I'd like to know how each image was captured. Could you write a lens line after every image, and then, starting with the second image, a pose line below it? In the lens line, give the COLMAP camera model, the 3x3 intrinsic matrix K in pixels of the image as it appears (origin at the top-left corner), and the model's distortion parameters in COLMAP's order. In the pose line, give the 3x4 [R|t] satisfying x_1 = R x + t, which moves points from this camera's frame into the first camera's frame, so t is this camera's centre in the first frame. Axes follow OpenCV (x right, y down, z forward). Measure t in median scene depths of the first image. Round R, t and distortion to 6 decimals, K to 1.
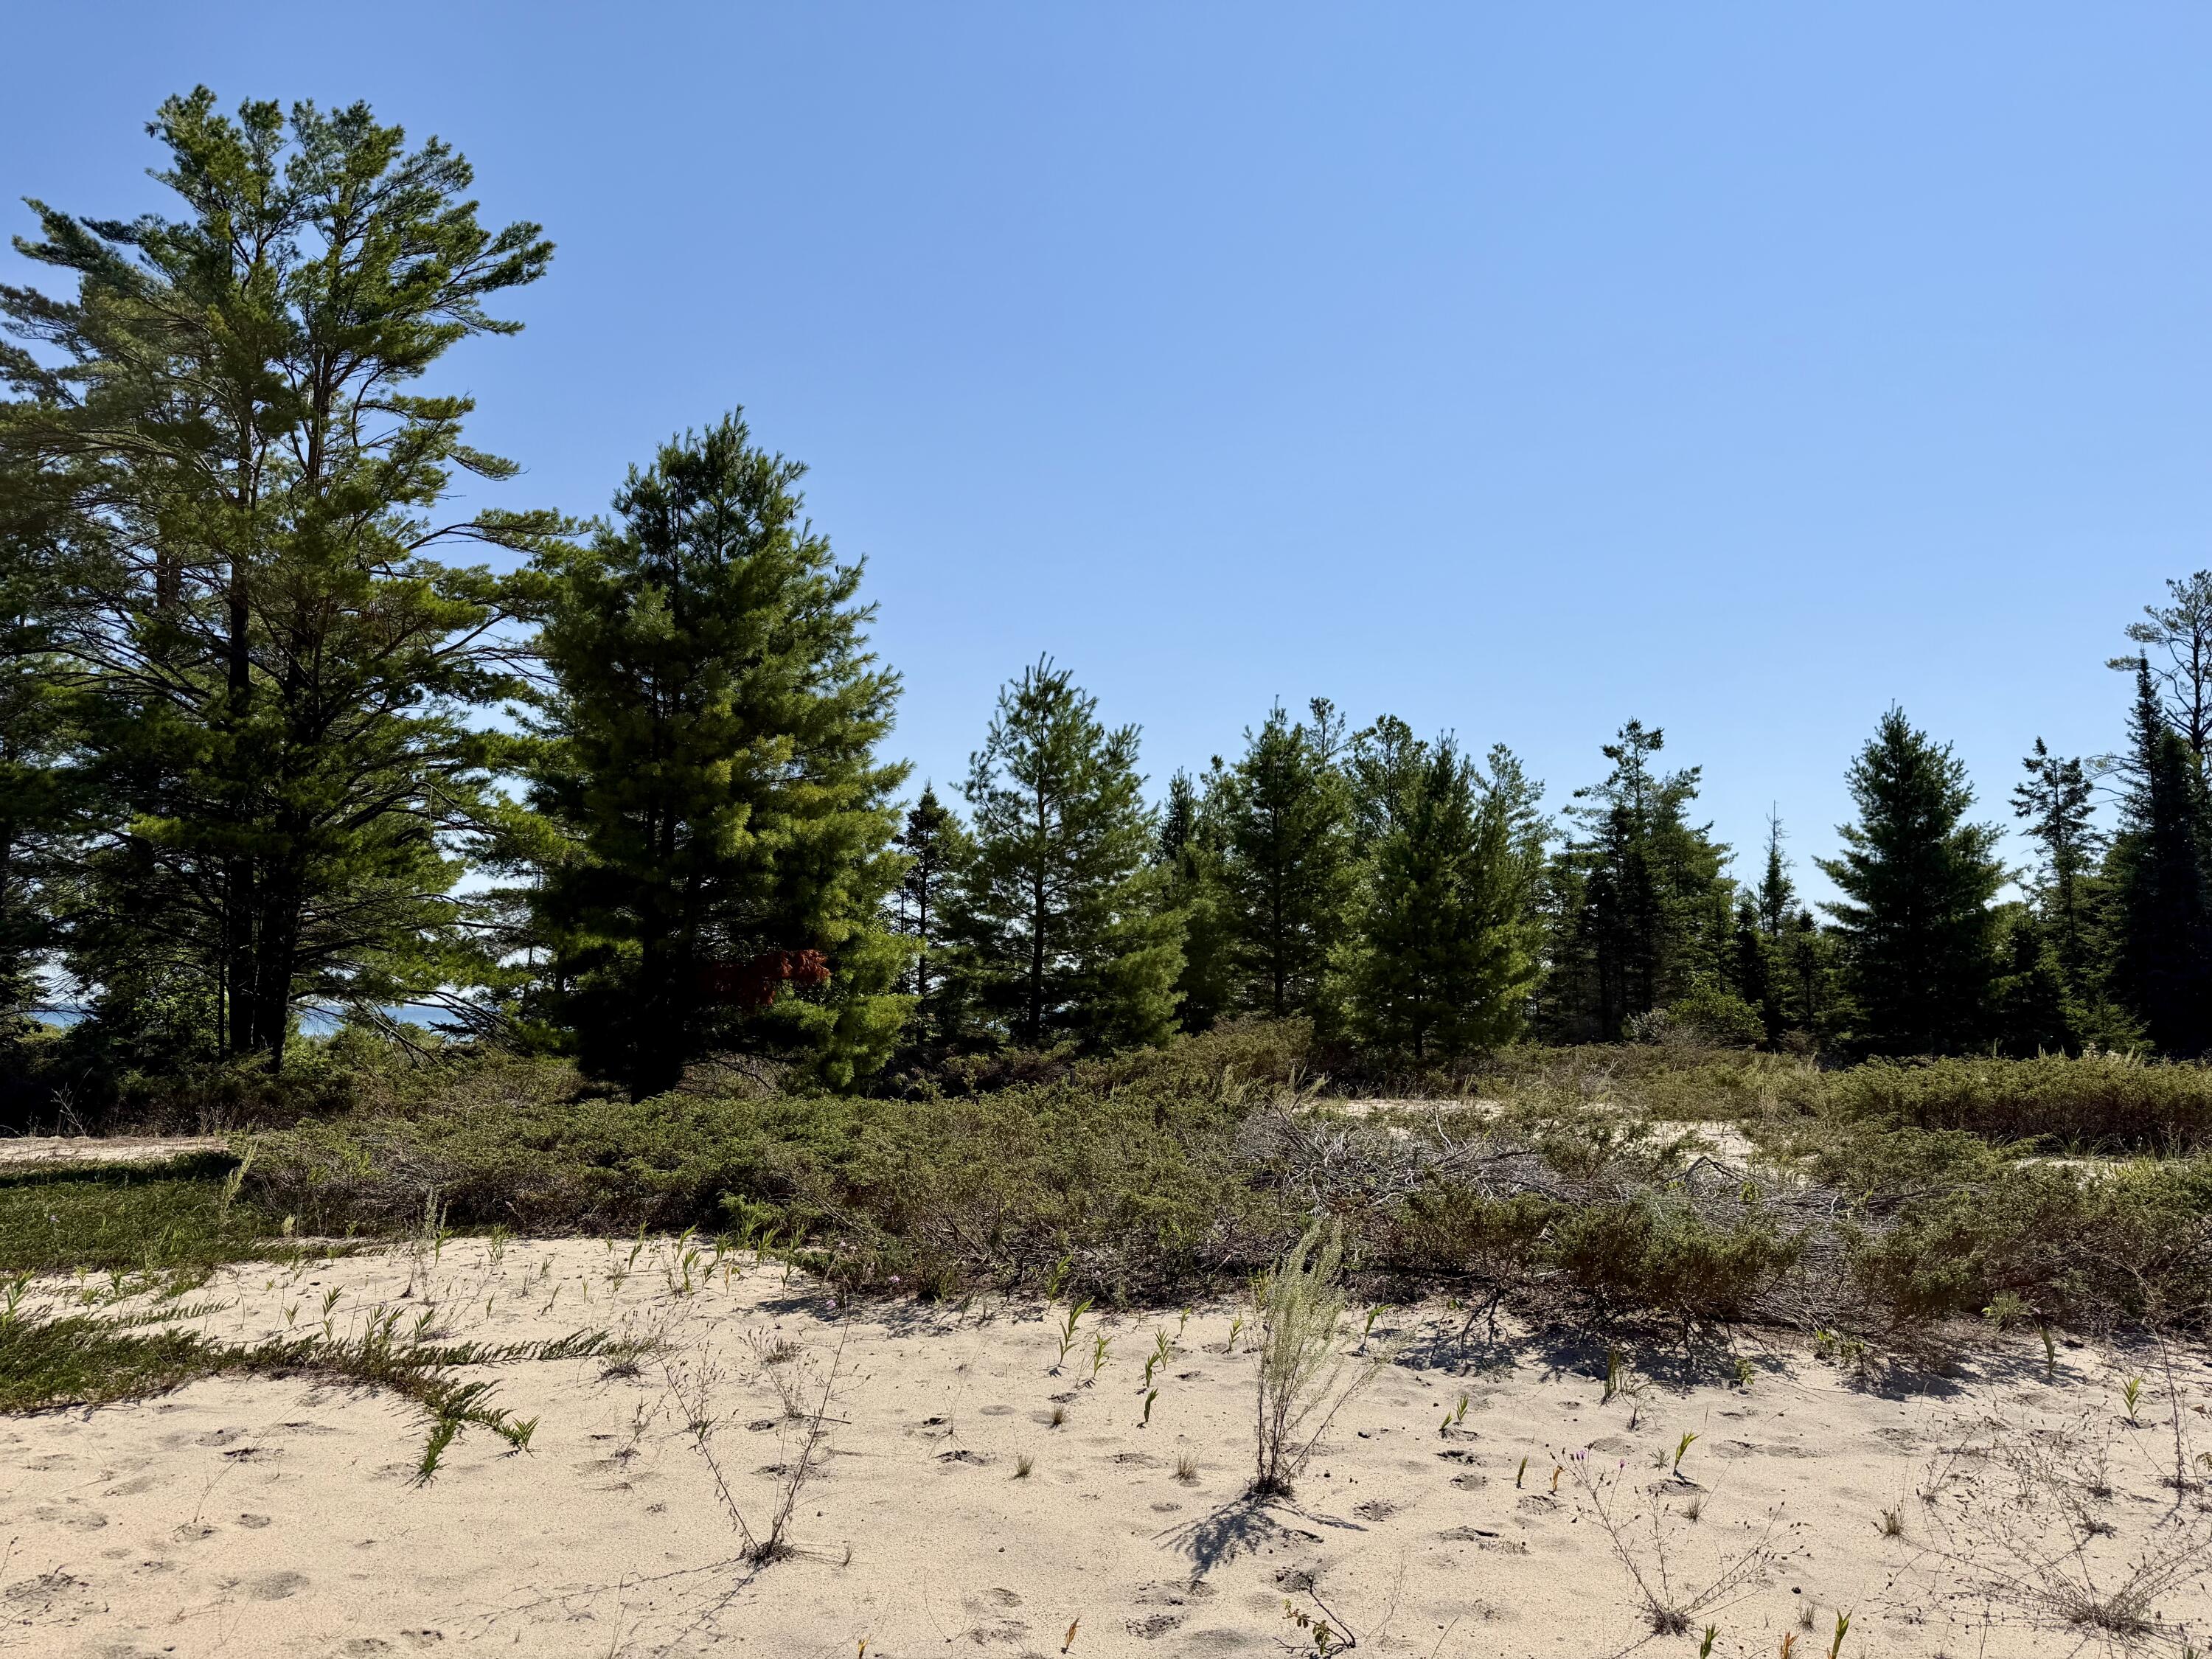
lens RADIAL K [[1555.6, 0, 1109.1], [0, 1555.6, 845.3], [0, 0, 1]] dist [-0.038448, -0.026796]
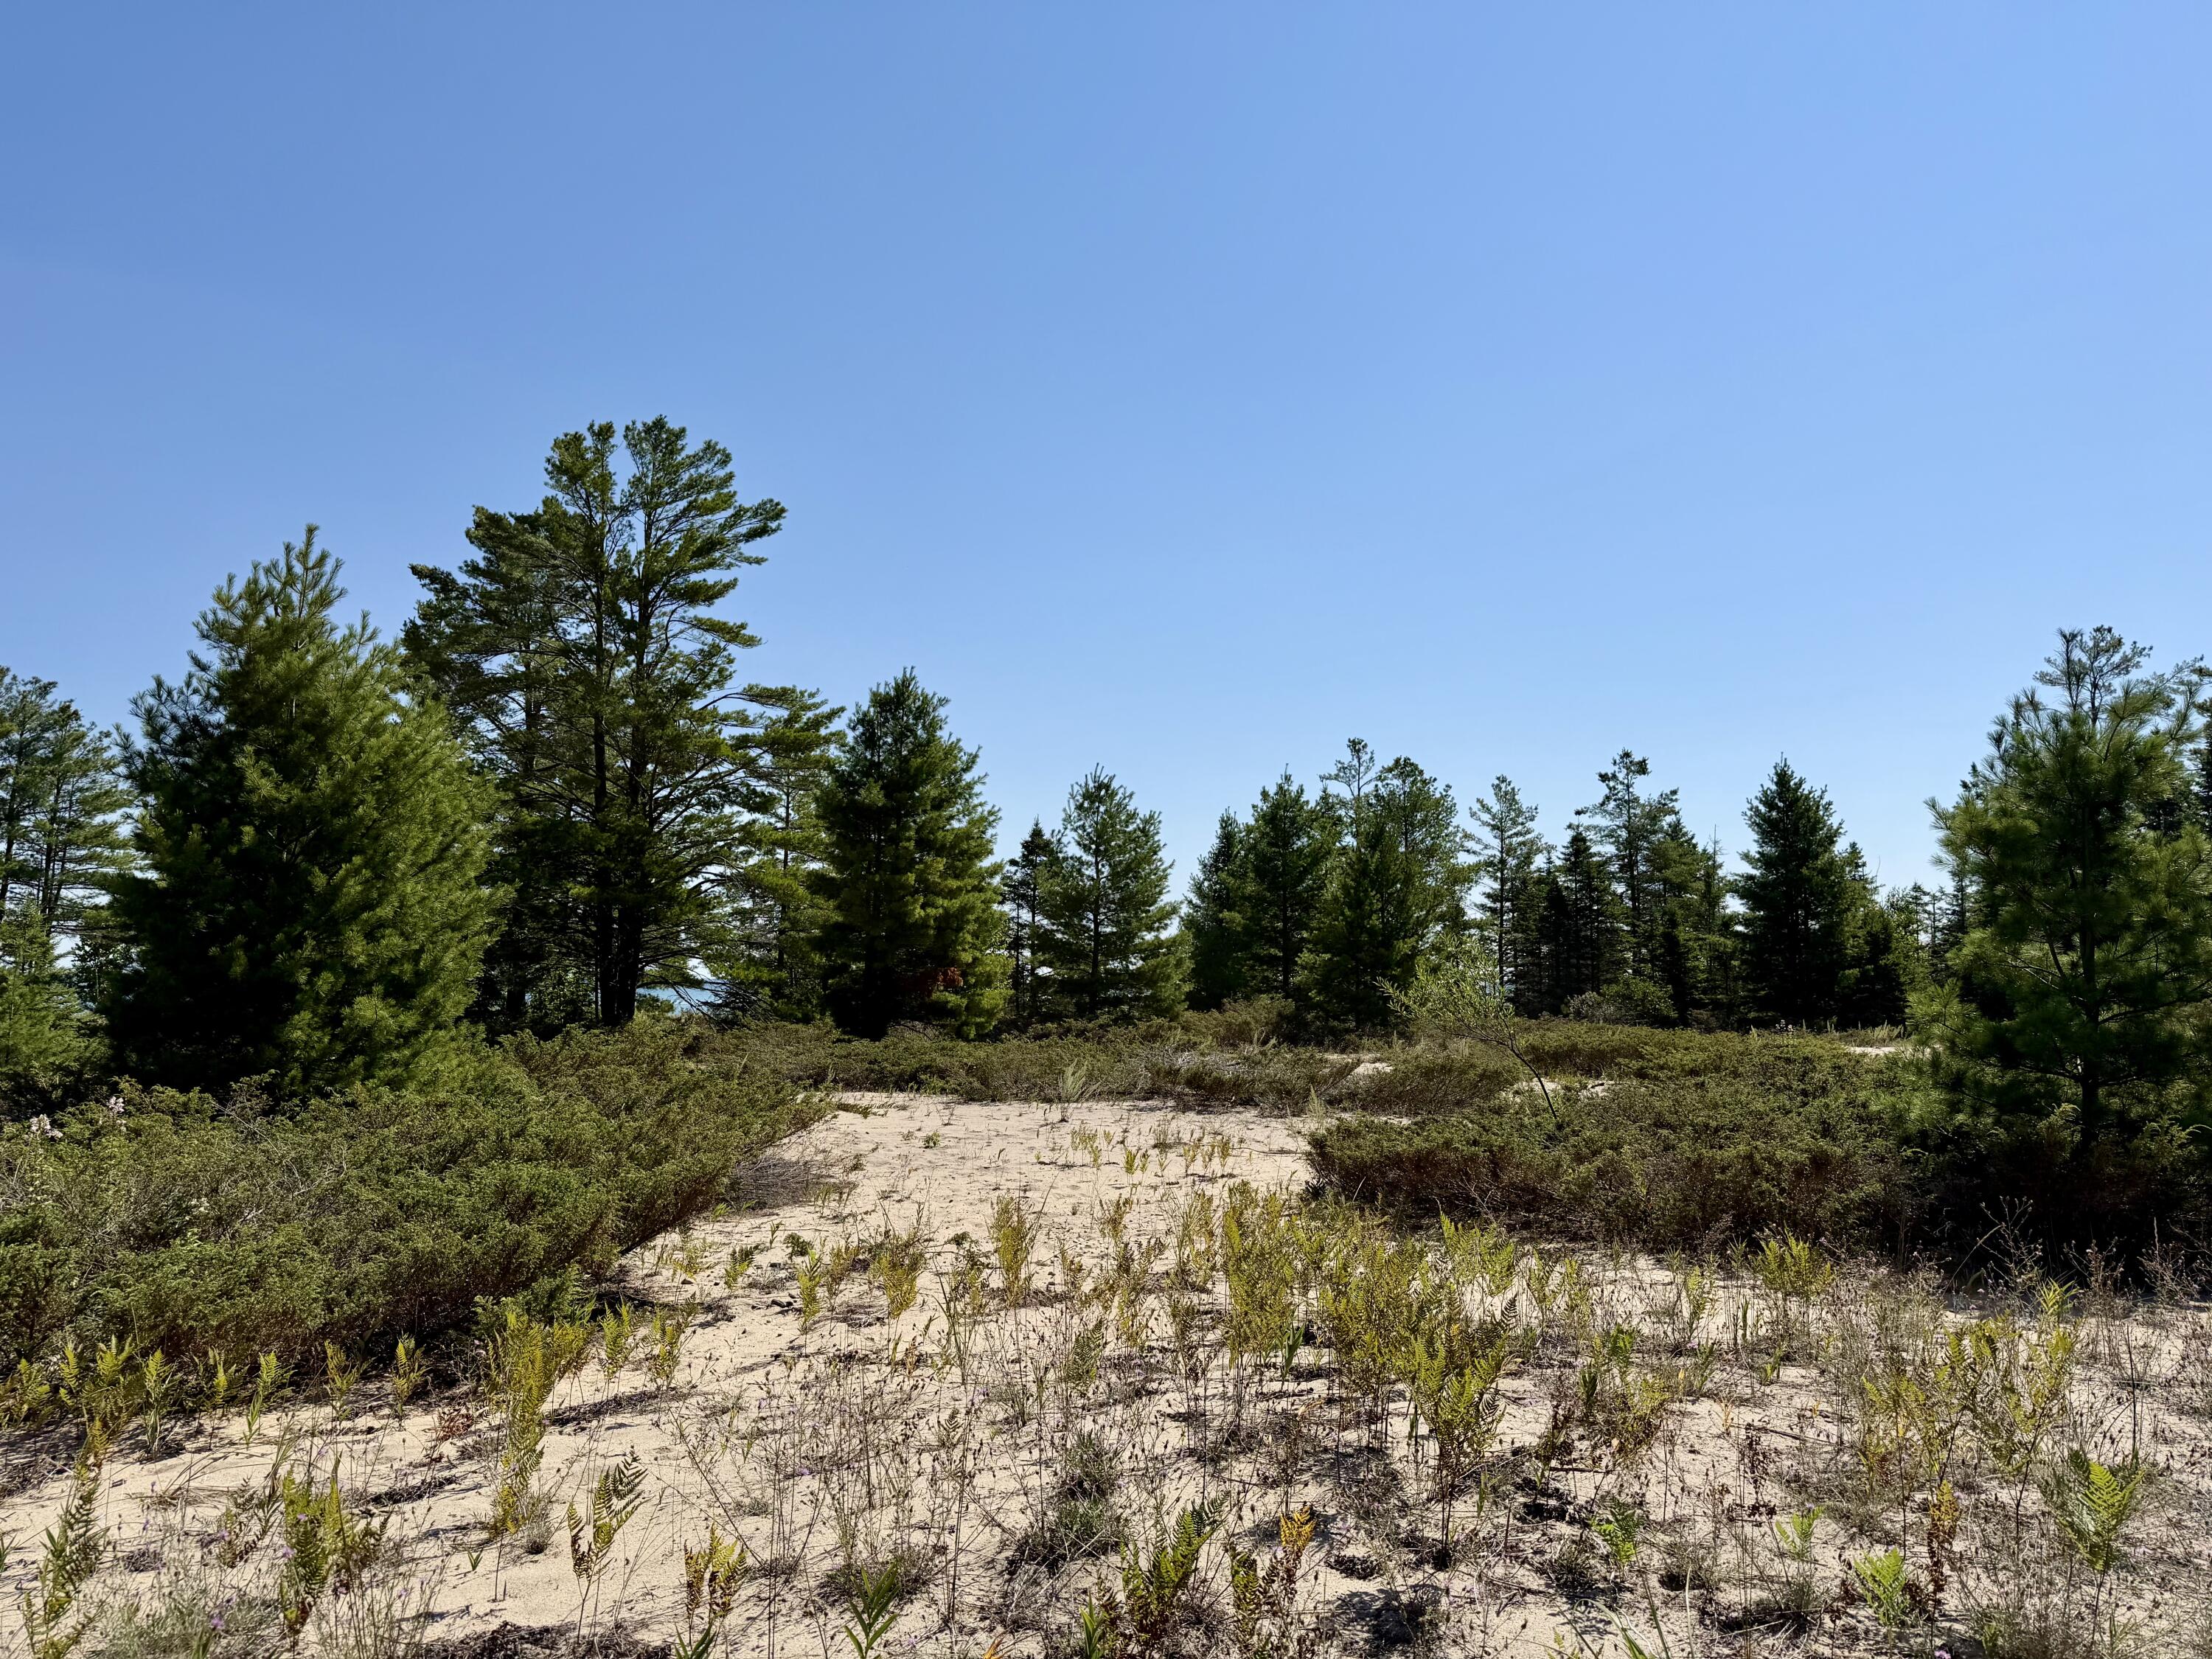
lens RADIAL K [[1555.6, 0, 1109.5], [0, 1555.6, 822.3], [0, 0, 1]] dist [-0.038448, -0.026796]
pose [[0.996379, -0.004550, -0.084905, 0.104783], [0.004699, 0.999988, 0.001560, -0.071787], [0.084897, -0.001953, 0.996388, -0.569551]]
